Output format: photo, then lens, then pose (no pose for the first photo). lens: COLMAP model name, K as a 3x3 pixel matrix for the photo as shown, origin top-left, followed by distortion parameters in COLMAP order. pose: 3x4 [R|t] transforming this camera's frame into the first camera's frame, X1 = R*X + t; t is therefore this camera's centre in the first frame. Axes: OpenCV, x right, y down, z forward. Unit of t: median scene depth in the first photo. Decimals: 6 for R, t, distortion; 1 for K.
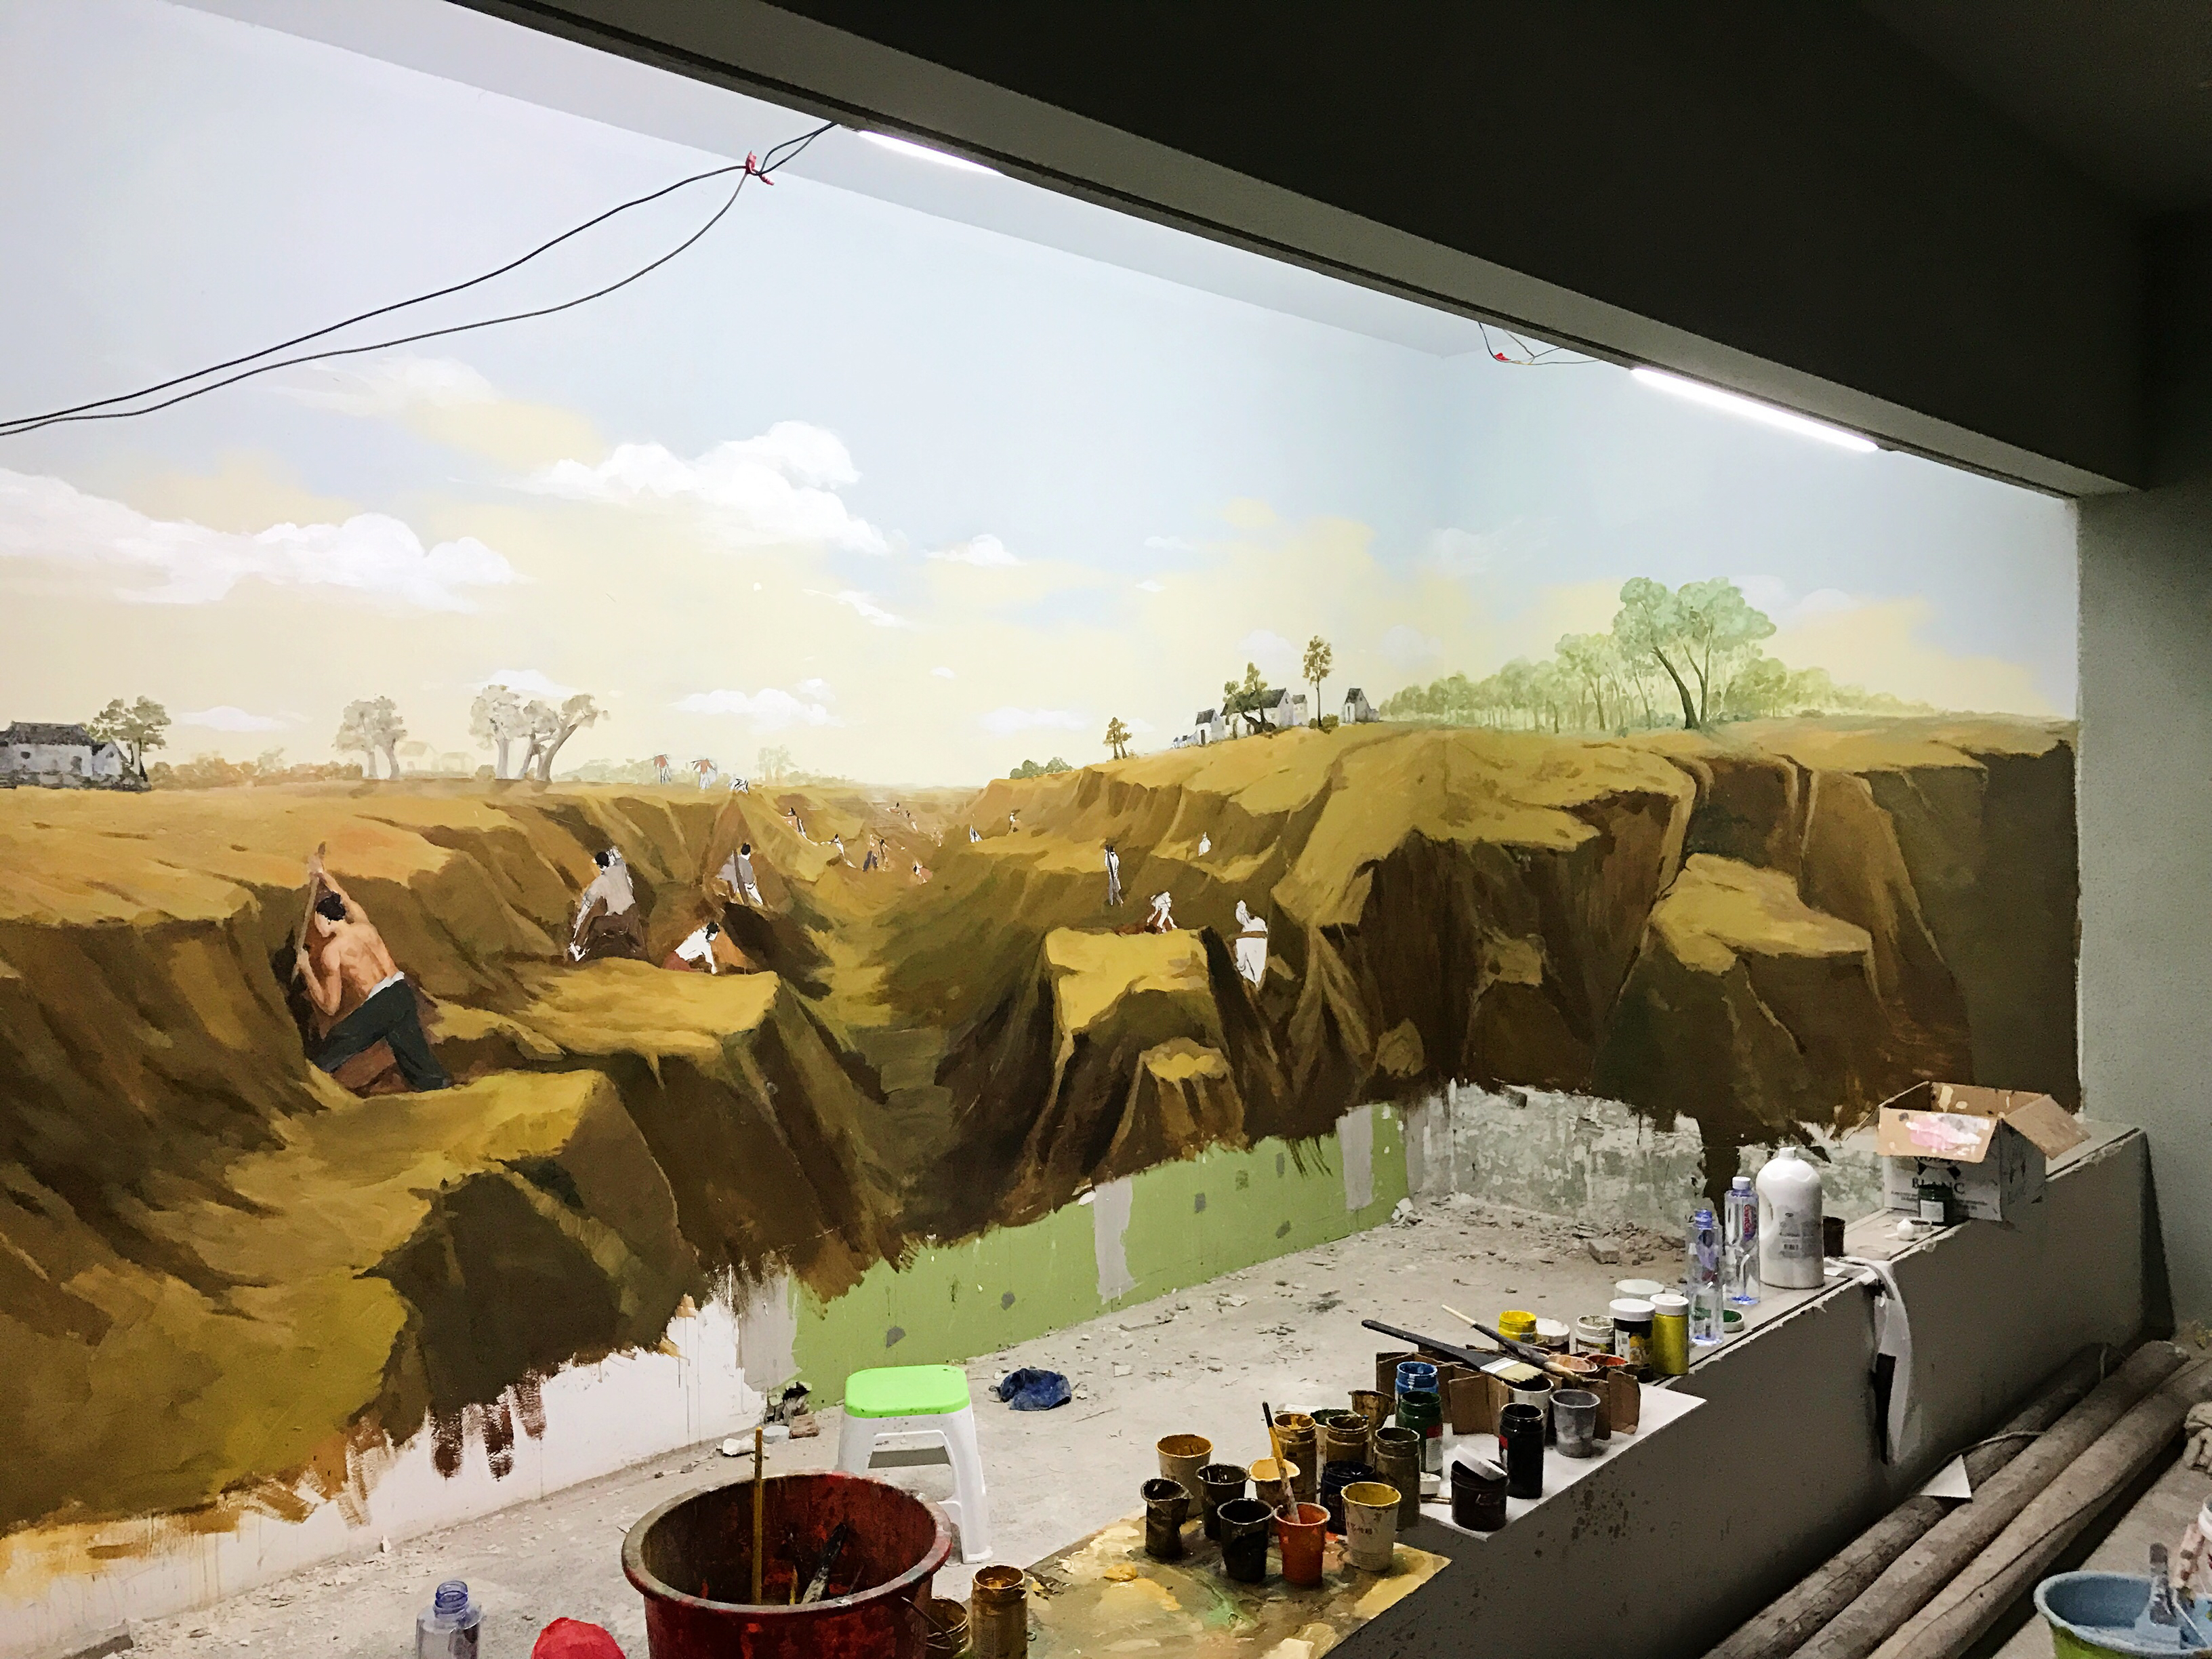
lens RADIAL K [[1807.4, 0, 1100.7], [0, 1807.4, 832.9], [0, 0, 1]] dist [0.038429, -0.039779]
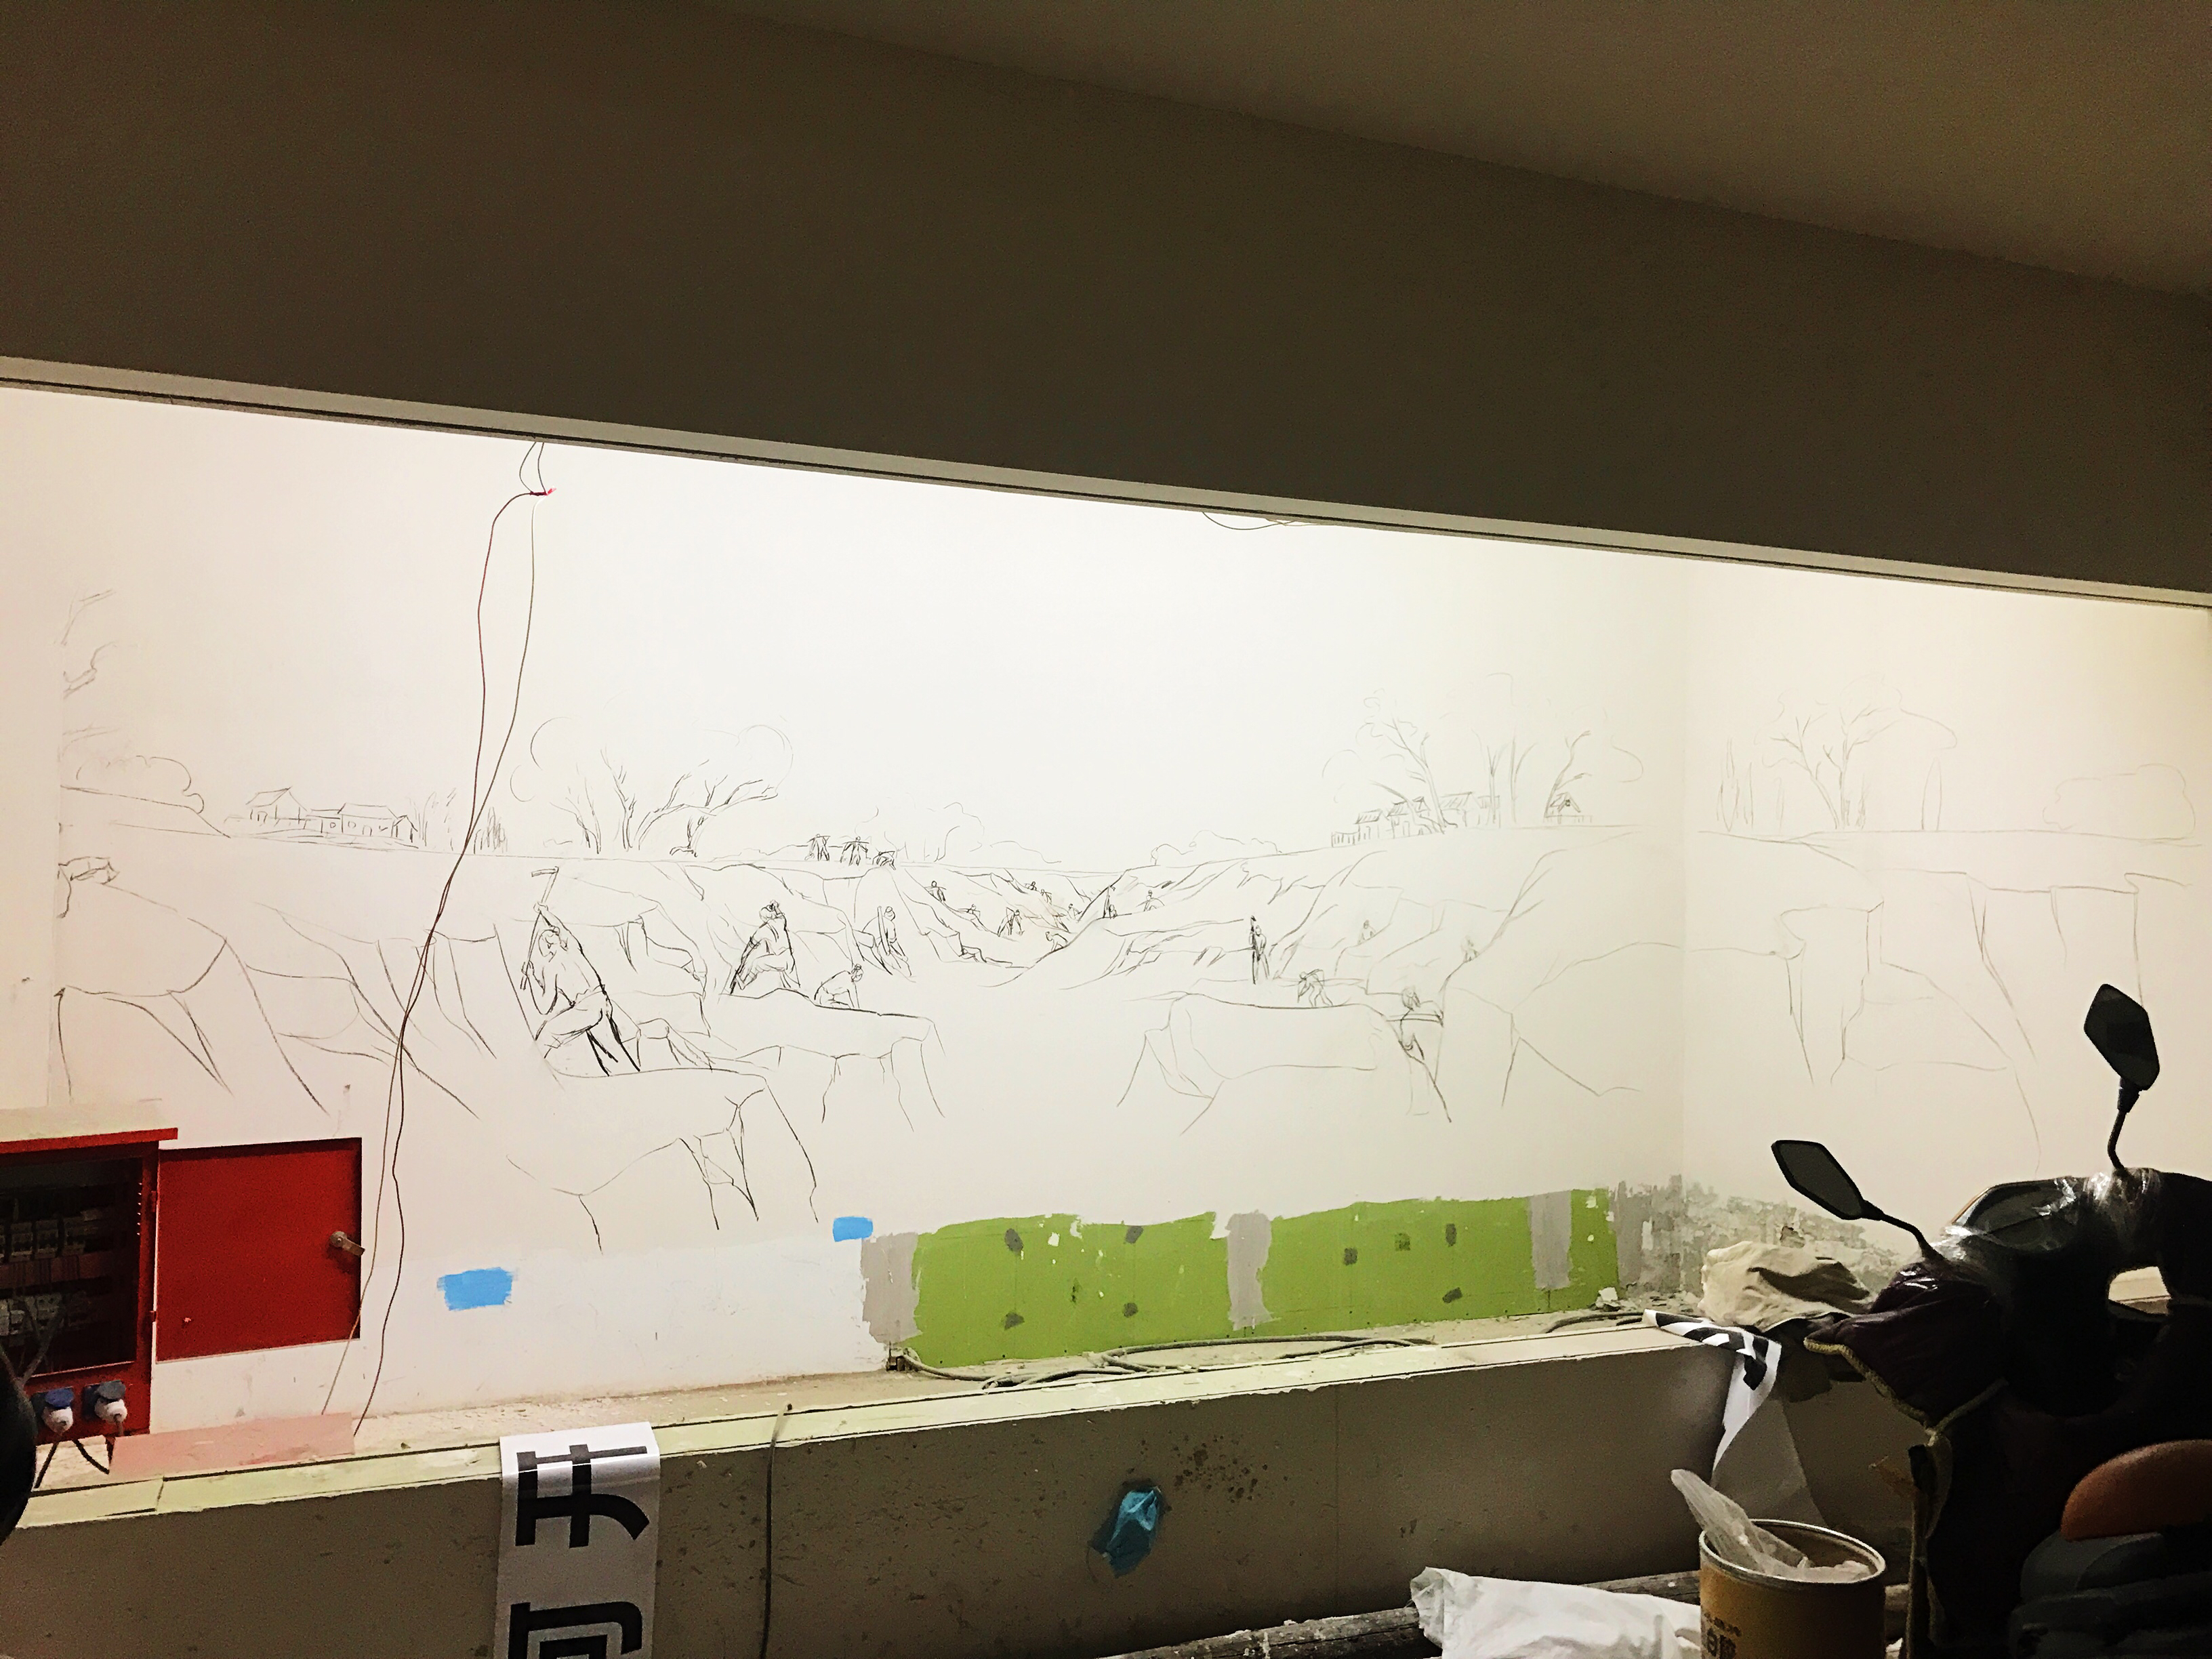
lens RADIAL K [[1807.4, 0, 1103.1], [0, 1807.4, 812.3], [0, 0, 1]] dist [0.038429, -0.039779]
pose [[0.918062, 0.022064, -0.395823, 0.337247], [-0.046540, 0.997544, -0.052339, -0.000829], [0.393697, 0.066473, 0.916834, -0.089654]]
